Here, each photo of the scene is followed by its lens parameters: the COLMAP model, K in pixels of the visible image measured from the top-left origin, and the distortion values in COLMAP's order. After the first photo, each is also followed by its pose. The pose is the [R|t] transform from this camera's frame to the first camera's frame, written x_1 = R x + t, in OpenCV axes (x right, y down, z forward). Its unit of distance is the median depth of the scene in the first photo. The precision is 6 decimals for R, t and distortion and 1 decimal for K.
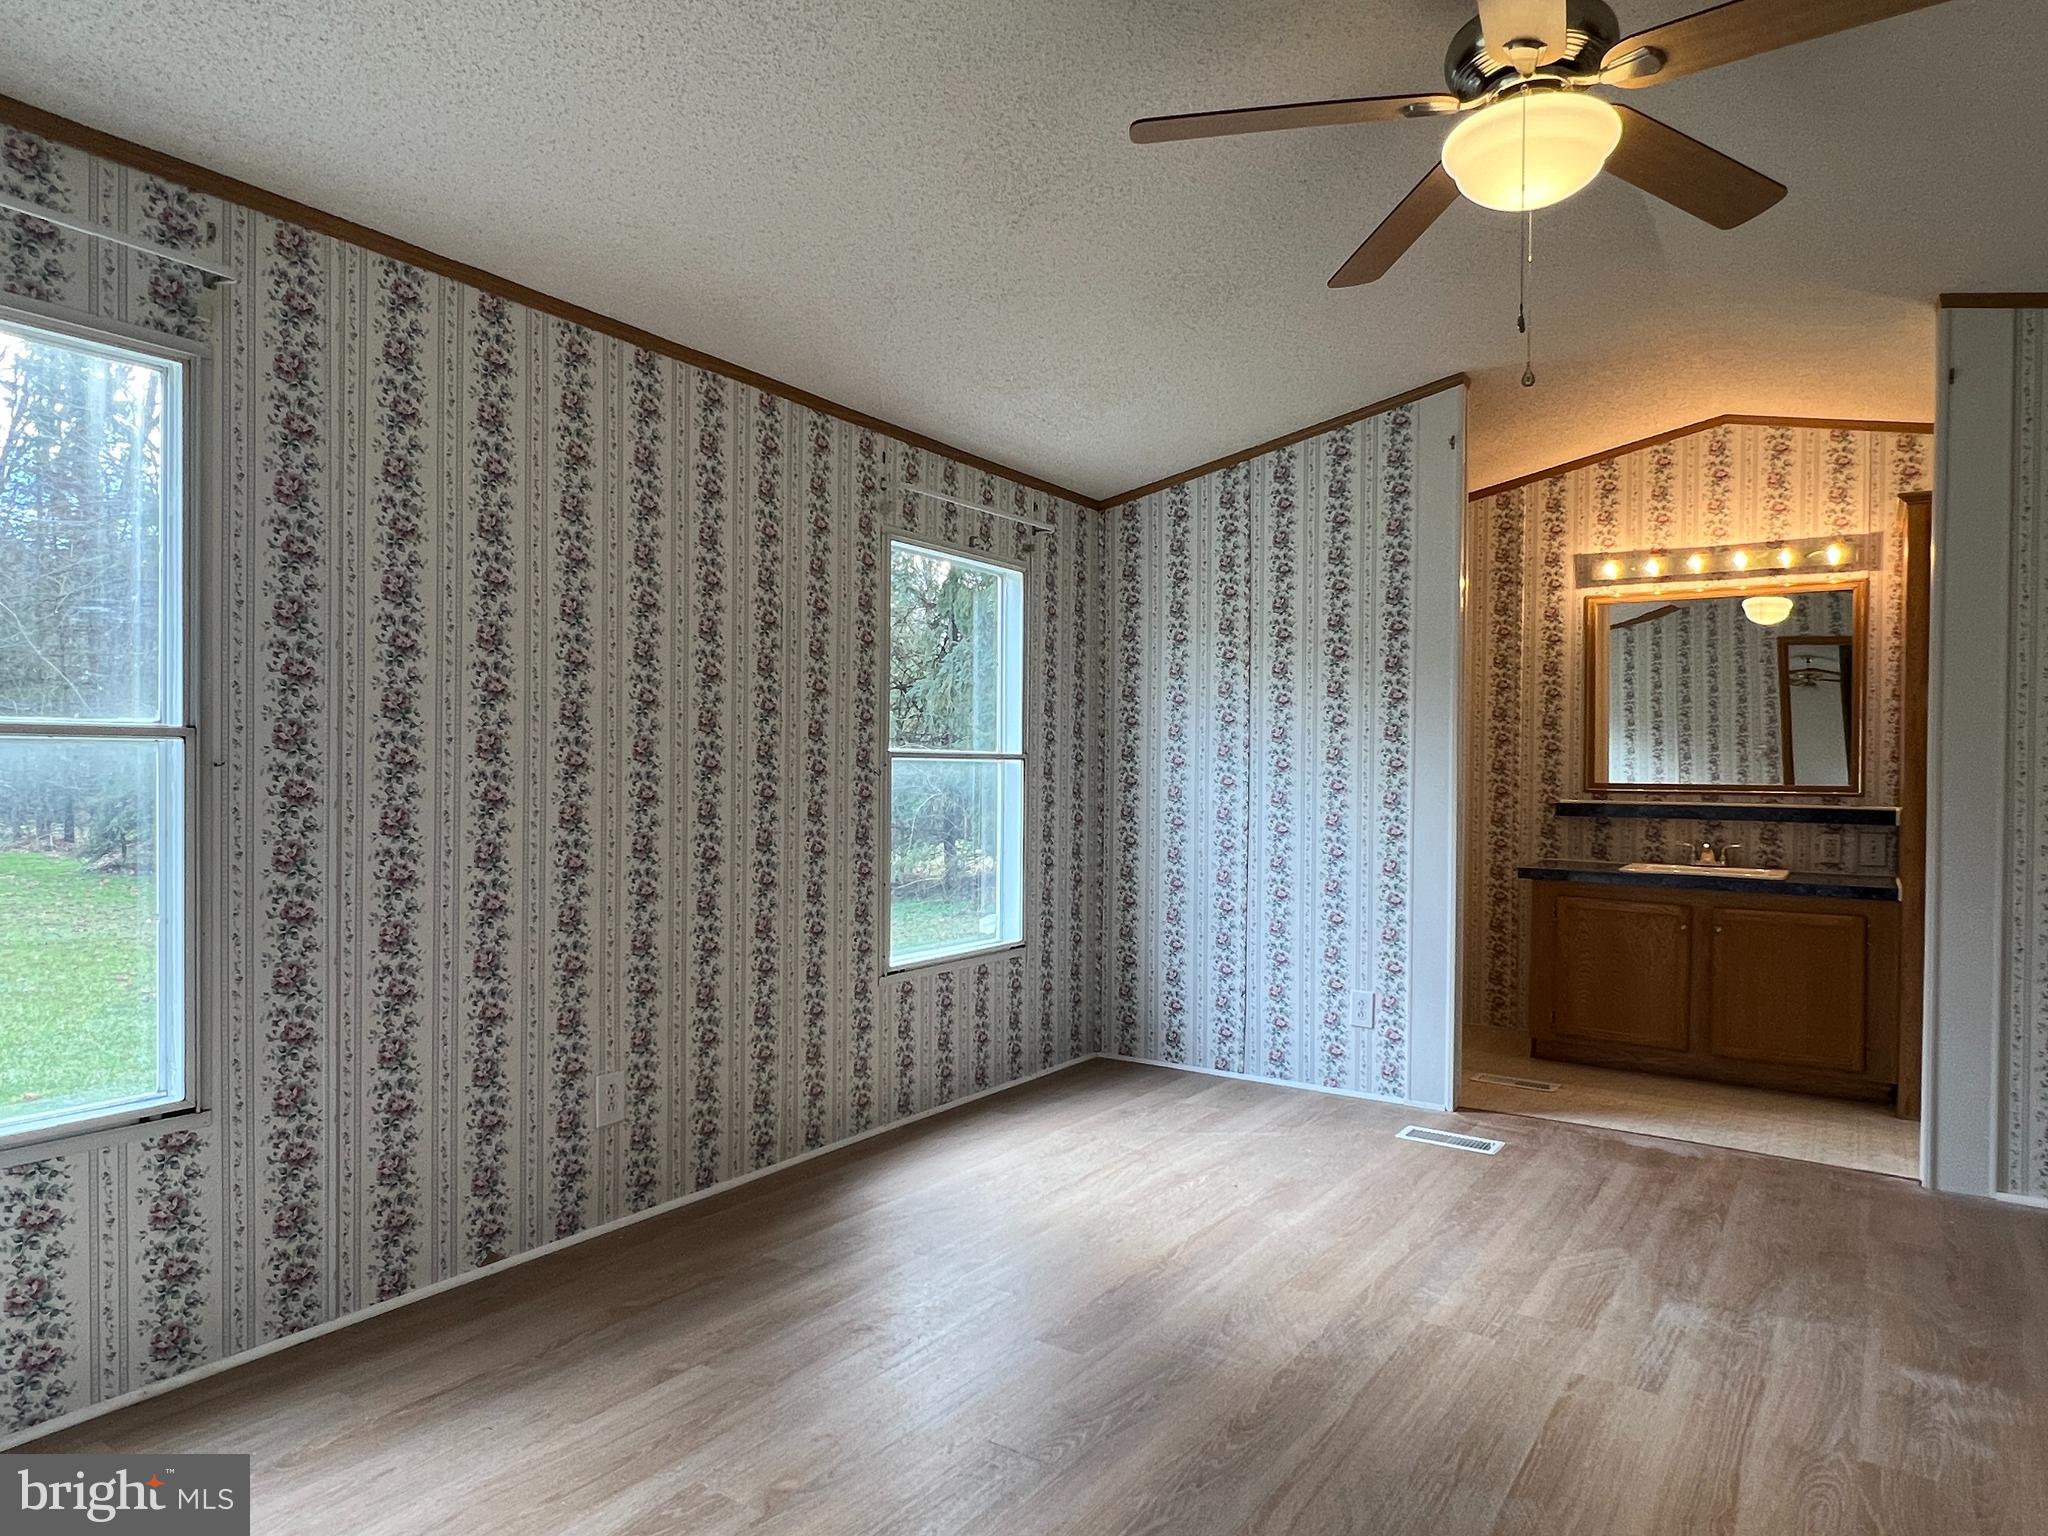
lens RADIAL K [[1225.8, 0, 1025.8], [0, 1225.8, 770.6], [0, 0, 1]] dist [0.003124, 0.000648]
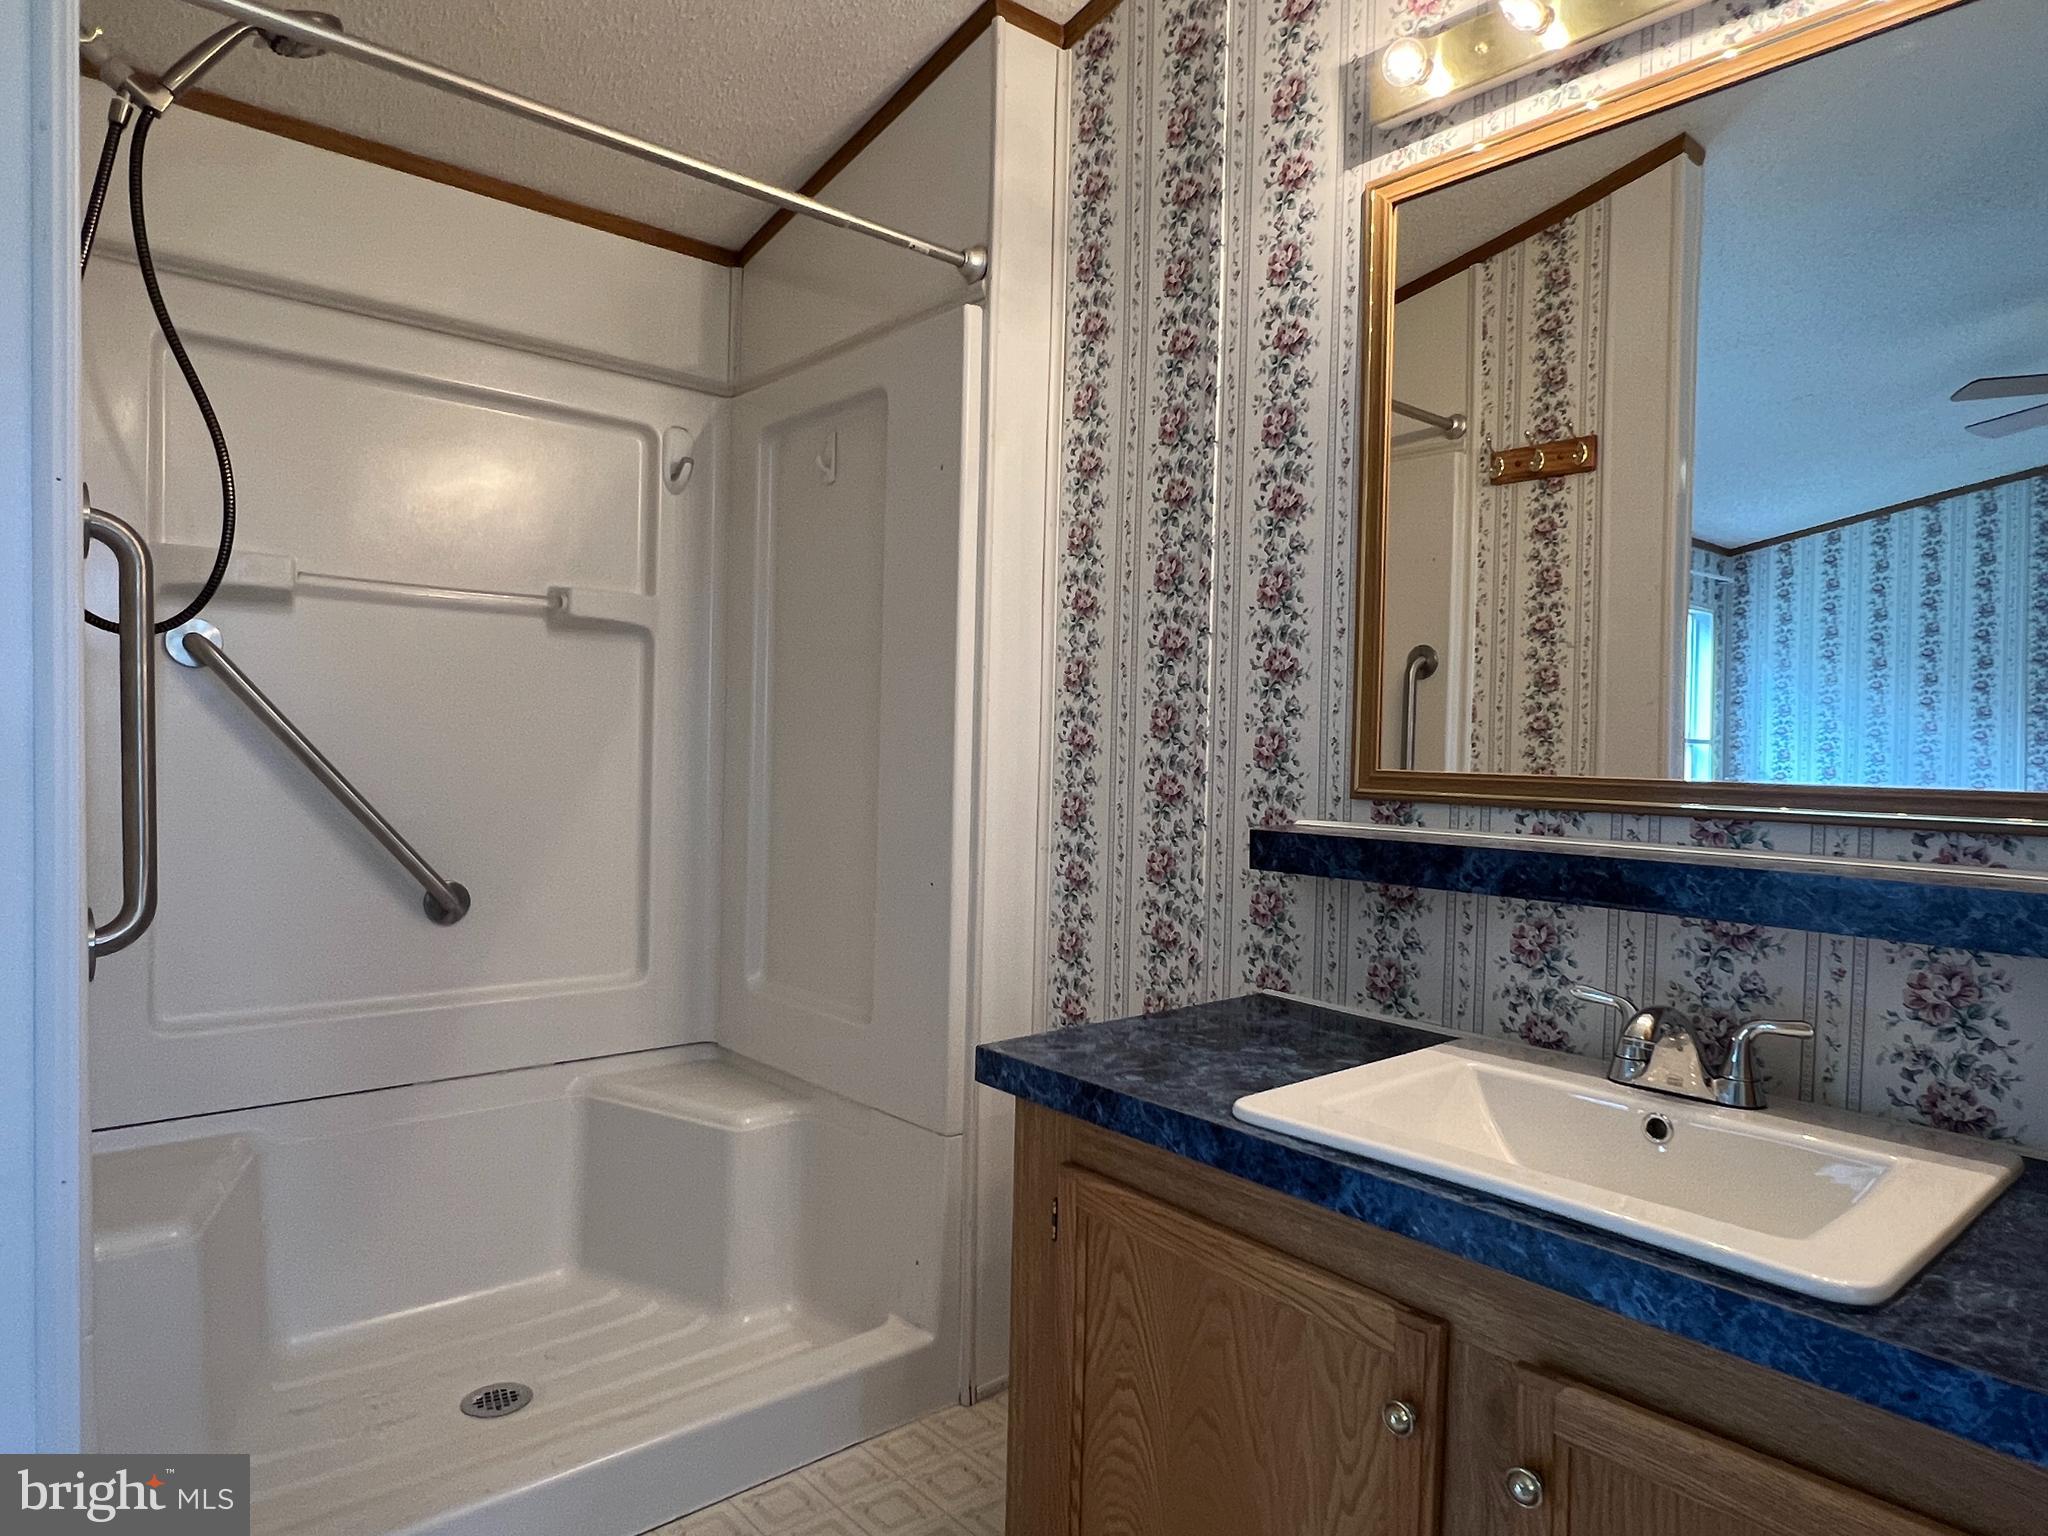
lens RADIAL K [[1225.8, 0, 1019.4], [0, 1225.8, 771.7], [0, 0, 1]] dist [0.003124, 0.000648]
pose [[0.965086, 0.021119, -0.261082, 0.448337], [-0.018496, 0.999751, 0.012498, 0.007789], [0.261281, -0.007233, 0.965236, 0.655854]]
